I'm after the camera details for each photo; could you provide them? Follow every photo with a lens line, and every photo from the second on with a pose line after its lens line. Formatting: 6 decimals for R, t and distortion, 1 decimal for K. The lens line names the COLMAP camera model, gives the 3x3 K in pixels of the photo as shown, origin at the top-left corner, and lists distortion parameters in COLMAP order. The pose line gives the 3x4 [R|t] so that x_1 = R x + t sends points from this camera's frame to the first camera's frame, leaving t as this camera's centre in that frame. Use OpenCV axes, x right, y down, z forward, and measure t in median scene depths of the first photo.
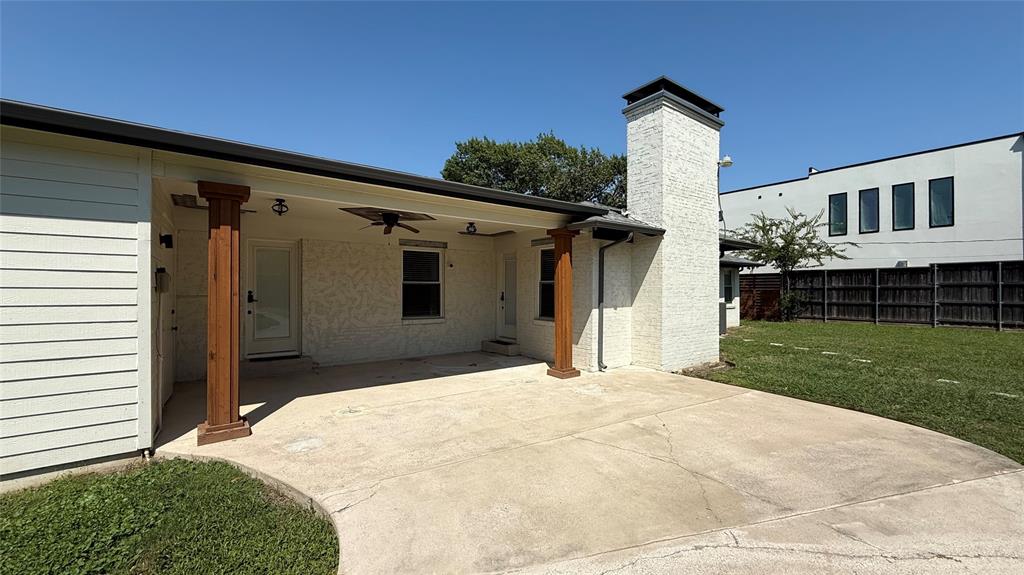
lens RADIAL K [[406.9, 0, 511.7], [0, 406.9, 285.7], [0, 0, 1]] dist [-0.002309, 0.000749]
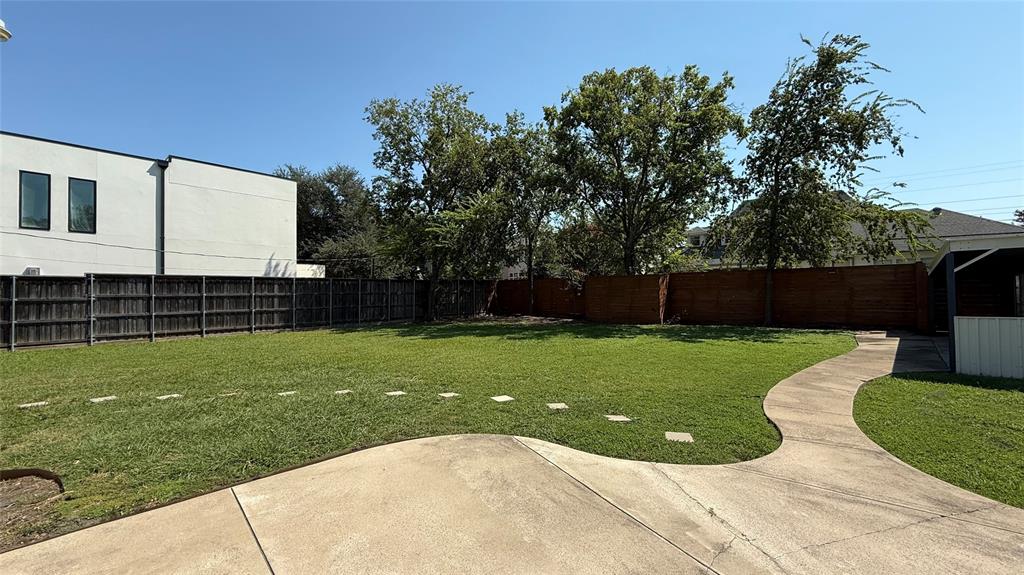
lens RADIAL K [[406.9, 0, 508.6], [0, 406.9, 288.8], [0, 0, 1]] dist [-0.002309, 0.000749]
pose [[-0.195576, 0.016836, 0.980544, -0.010256], [0.004744, 0.999857, -0.016221, -0.002169], [-0.980677, 0.001480, -0.195628, 0.269931]]
